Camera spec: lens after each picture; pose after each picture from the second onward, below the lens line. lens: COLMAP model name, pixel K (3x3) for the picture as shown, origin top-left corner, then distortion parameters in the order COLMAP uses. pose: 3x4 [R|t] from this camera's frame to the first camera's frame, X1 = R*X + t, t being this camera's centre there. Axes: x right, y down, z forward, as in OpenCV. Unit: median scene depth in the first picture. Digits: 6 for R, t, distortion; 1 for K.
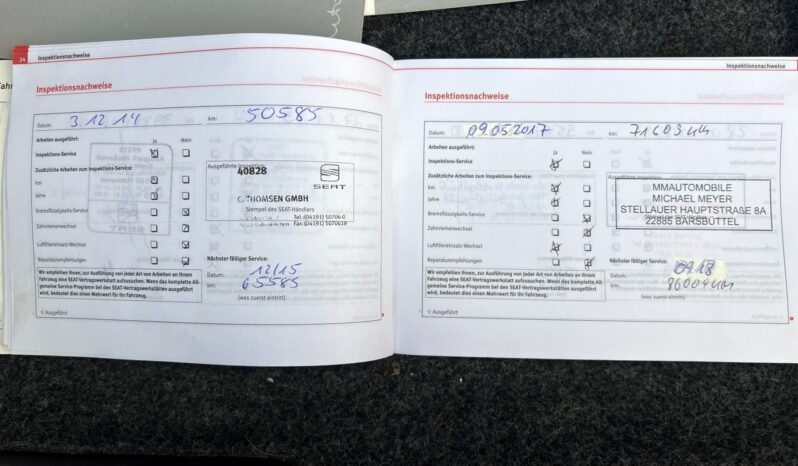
lens RADIAL K [[617.3, 0, 399.0], [0, 617.3, 233.0], [0, 0, 1]] dist [0.038951, -0.050588]
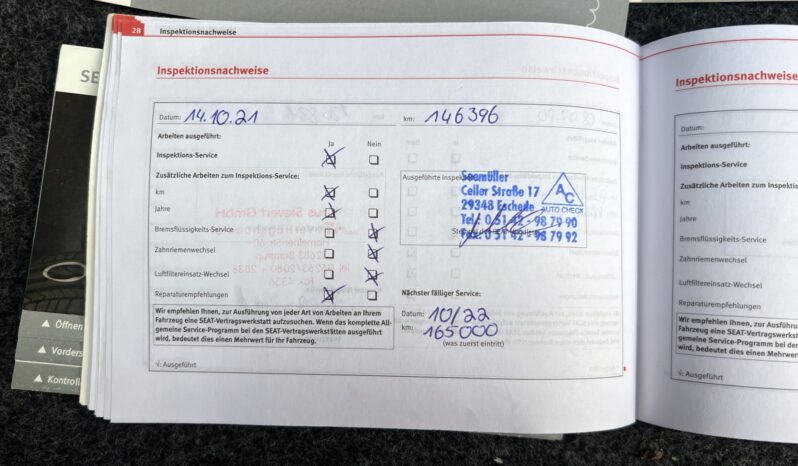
lens RADIAL K [[617.3, 0, 399.0], [0, 617.3, 233.0], [0, 0, 1]] dist [0.038951, -0.050588]
pose [[0.981232, 0.017873, 0.191998, -0.449138], [-0.008220, 0.998667, -0.050960, 0.005152], [-0.192653, 0.048425, 0.980071, 0.213923]]
